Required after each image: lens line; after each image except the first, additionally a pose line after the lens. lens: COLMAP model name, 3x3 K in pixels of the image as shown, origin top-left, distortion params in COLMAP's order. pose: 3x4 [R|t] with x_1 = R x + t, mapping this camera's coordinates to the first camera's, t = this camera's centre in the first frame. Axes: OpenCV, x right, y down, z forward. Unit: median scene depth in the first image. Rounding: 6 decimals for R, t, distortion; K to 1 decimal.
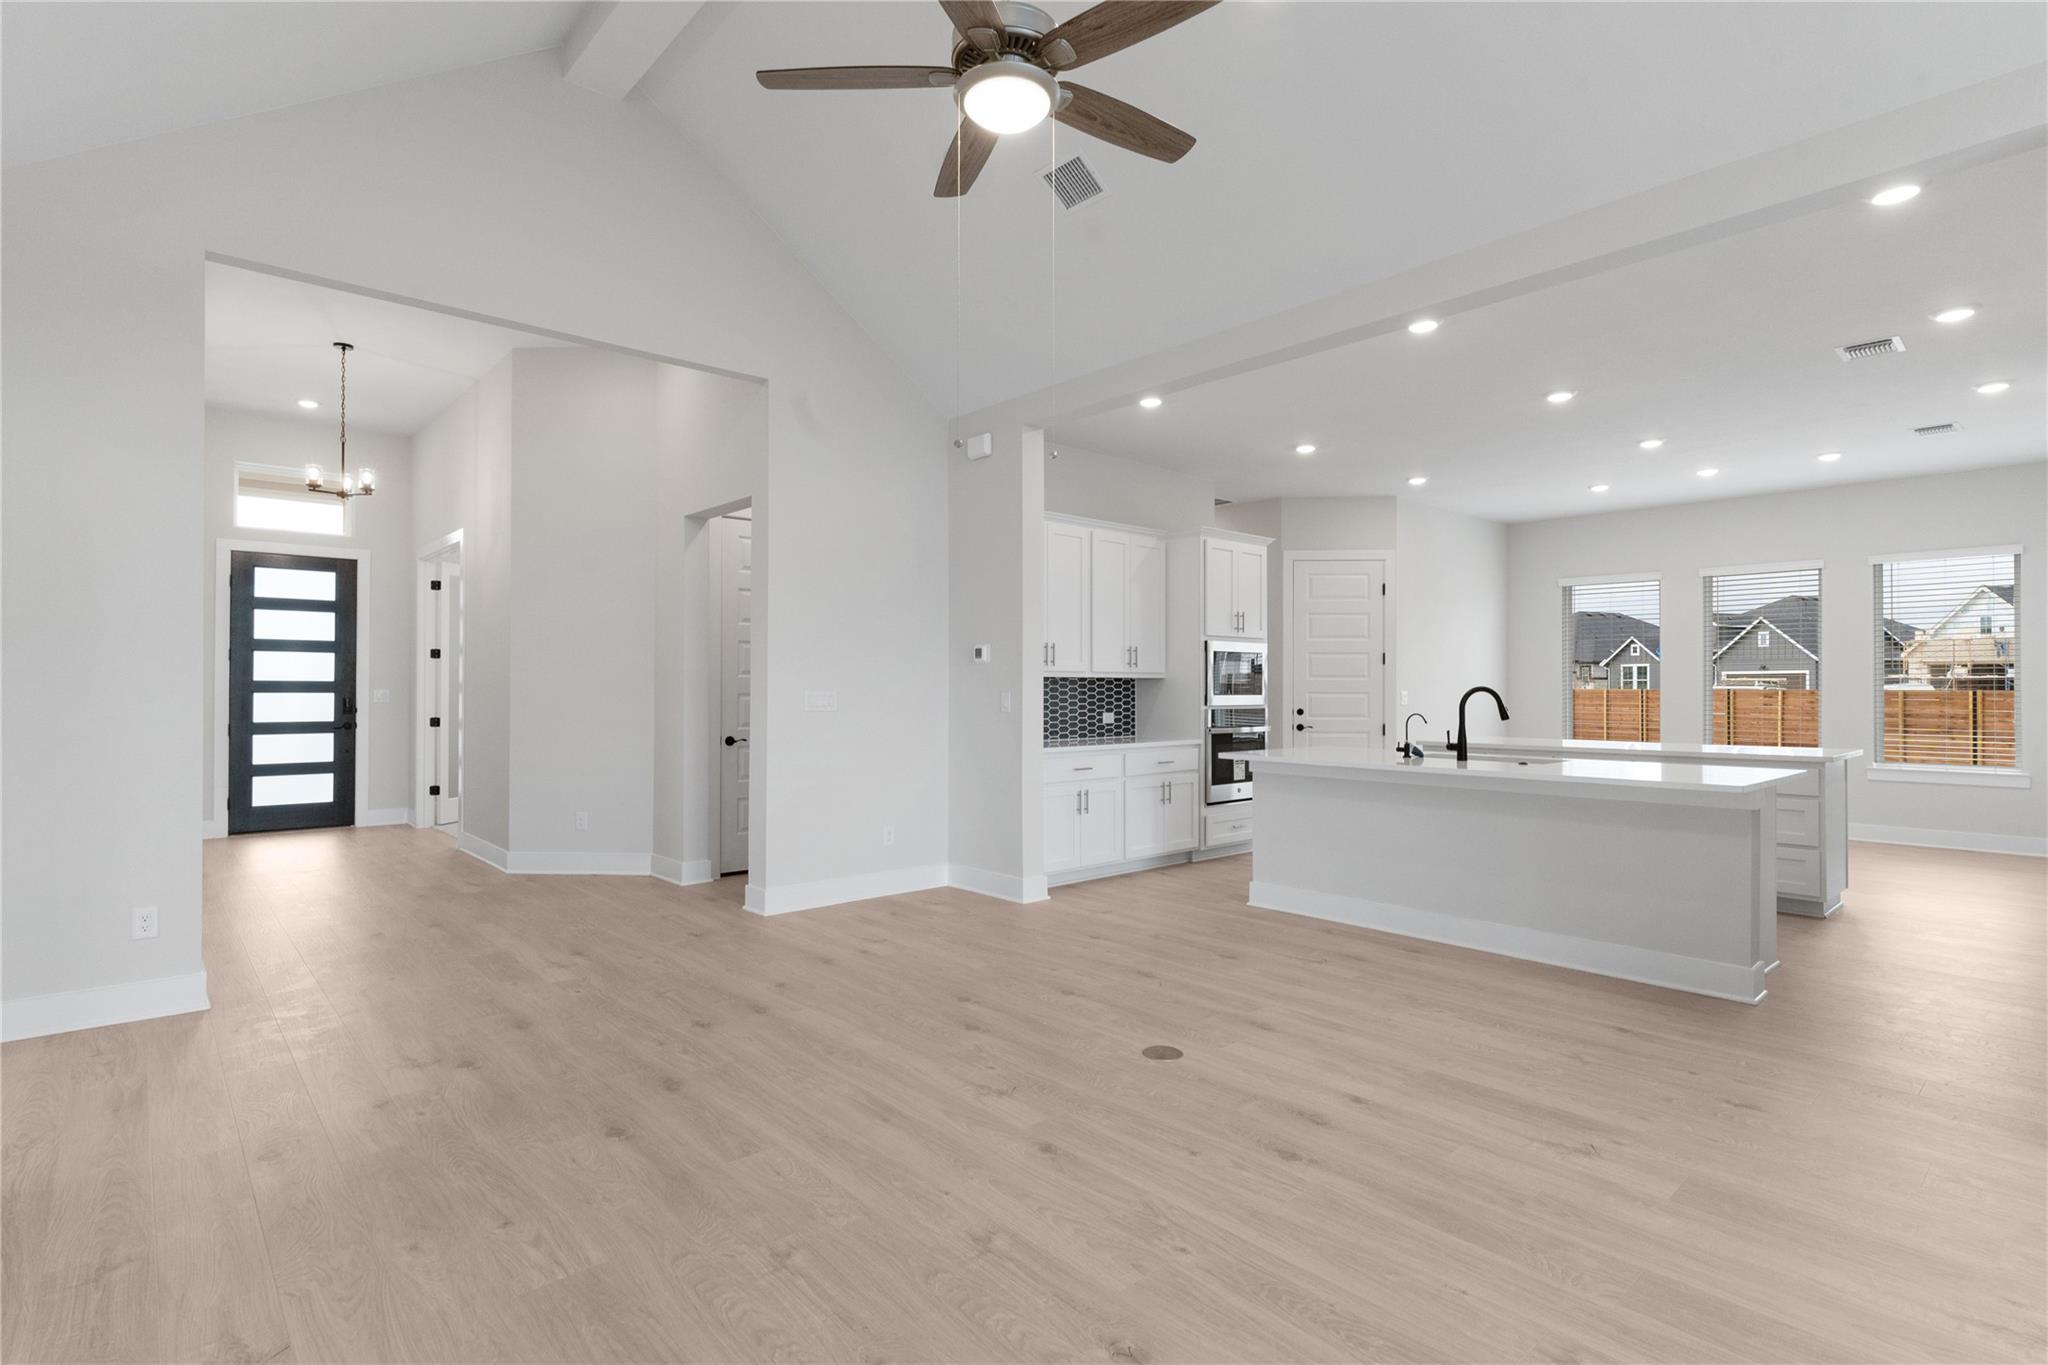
lens RADIAL K [[999.2, 0, 1012.1], [0, 999.2, 693.2], [0, 0, 1]] dist [0.002708, -0.000457]
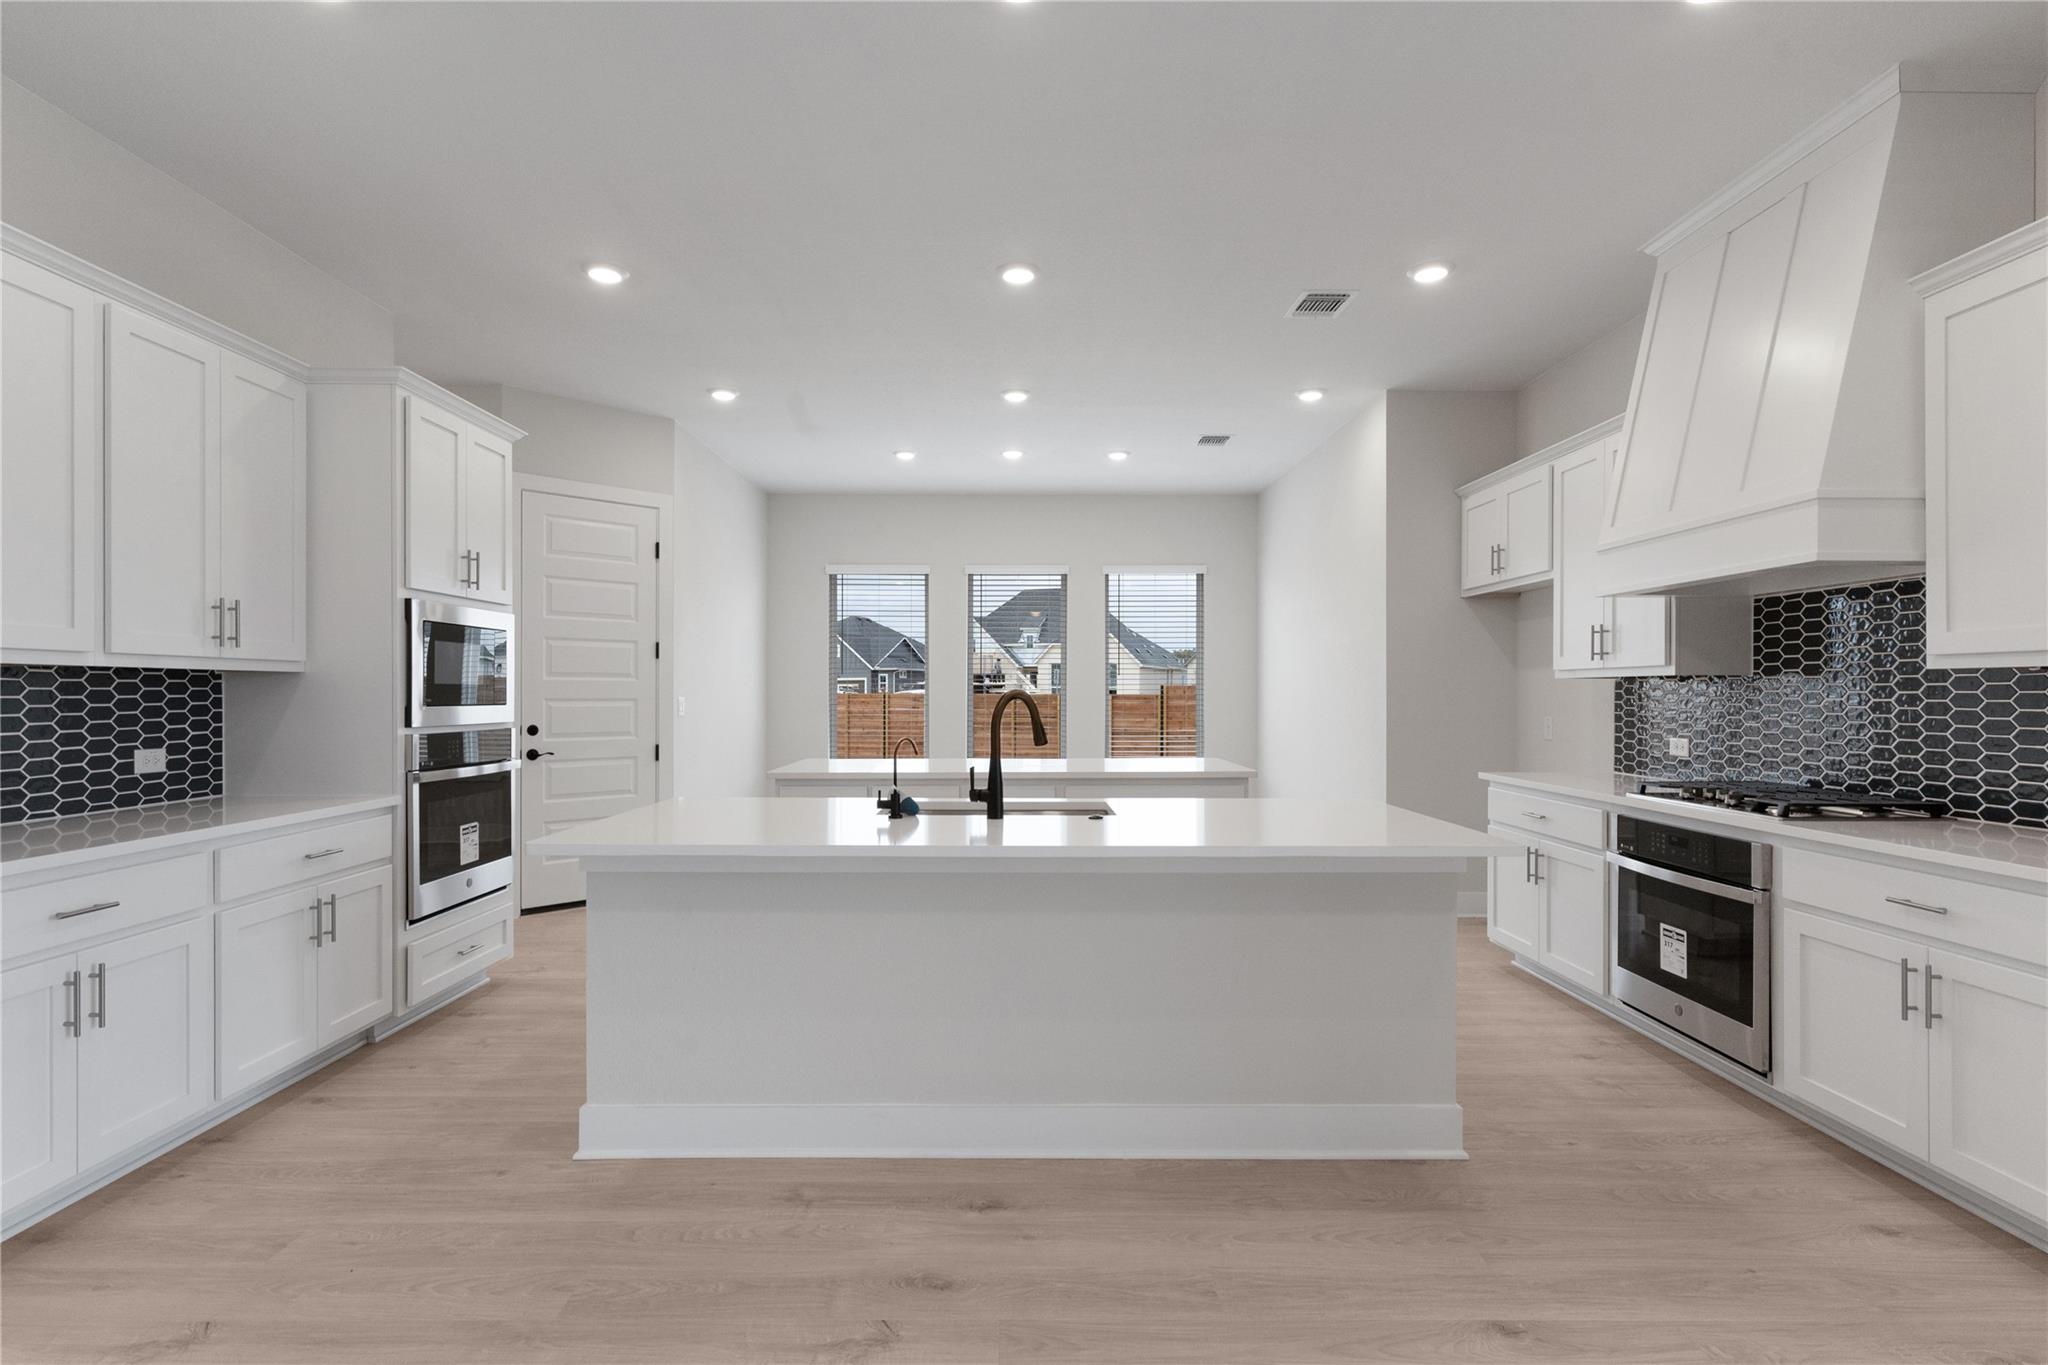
lens RADIAL K [[999.2, 0, 1012.1], [0, 999.2, 693.2], [0, 0, 1]] dist [0.002708, -0.000457]
pose [[0.660362, -0.000651, 0.750947, 0.016250], [0.003771, 0.999990, -0.002449, -0.002432], [-0.750938, 0.004449, 0.660358, 0.426458]]
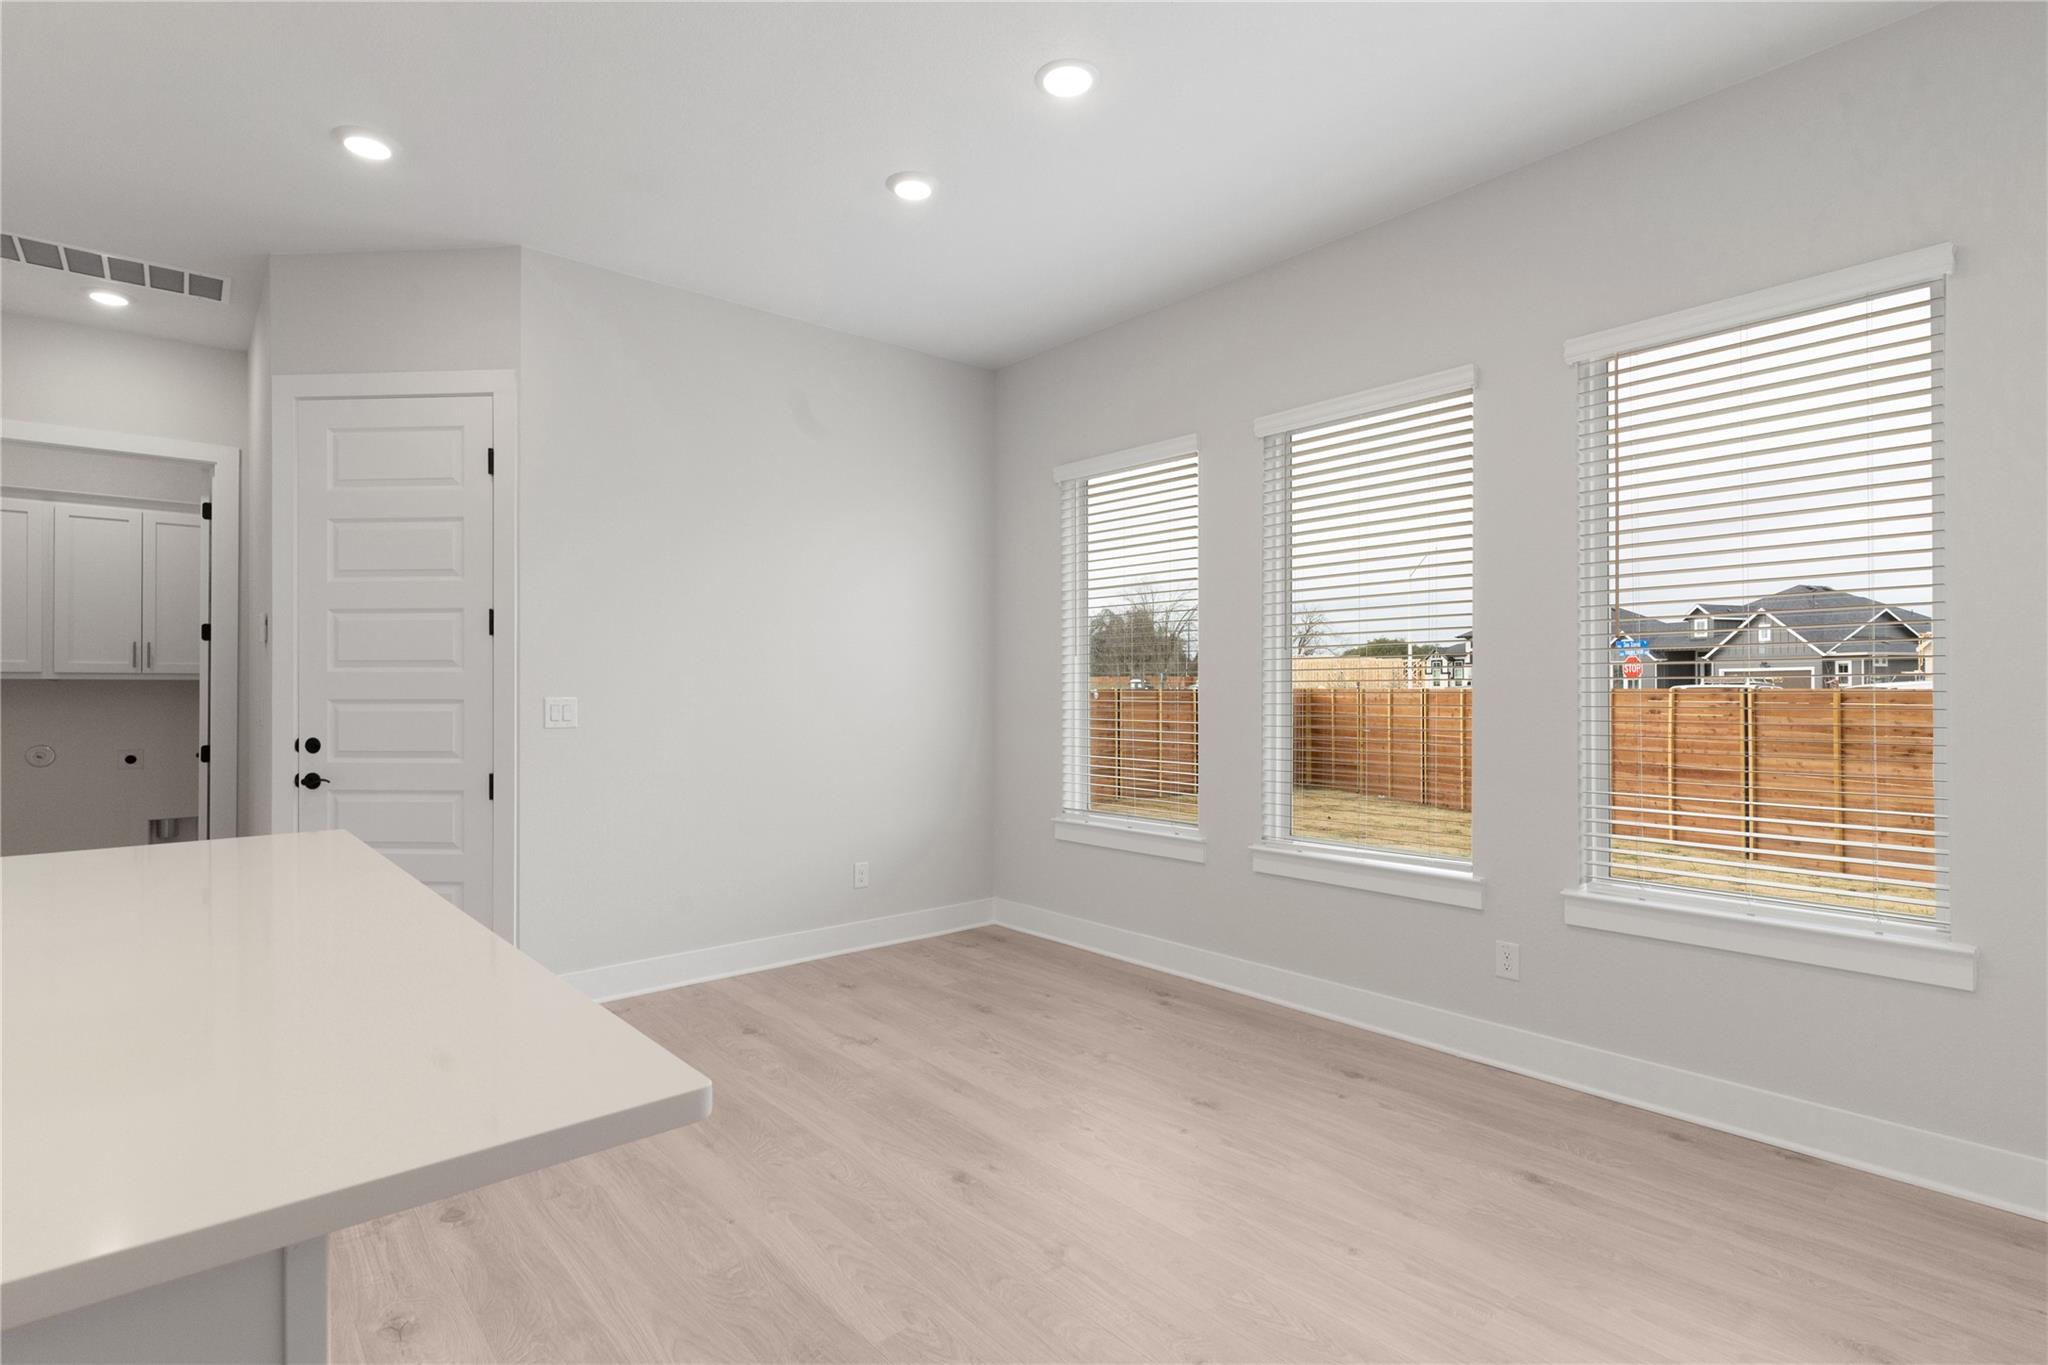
lens RADIAL K [[1001.8, 0, 1019.5], [0, 1001.8, 686.5], [0, 0, 1]] dist [0.009229, 0.000217]
pose [[0.999890, -0.004555, -0.014106, 0.724252], [0.004421, 0.999945, -0.009502, -0.001605], [0.014148, 0.009439, 0.999855, 0.681176]]
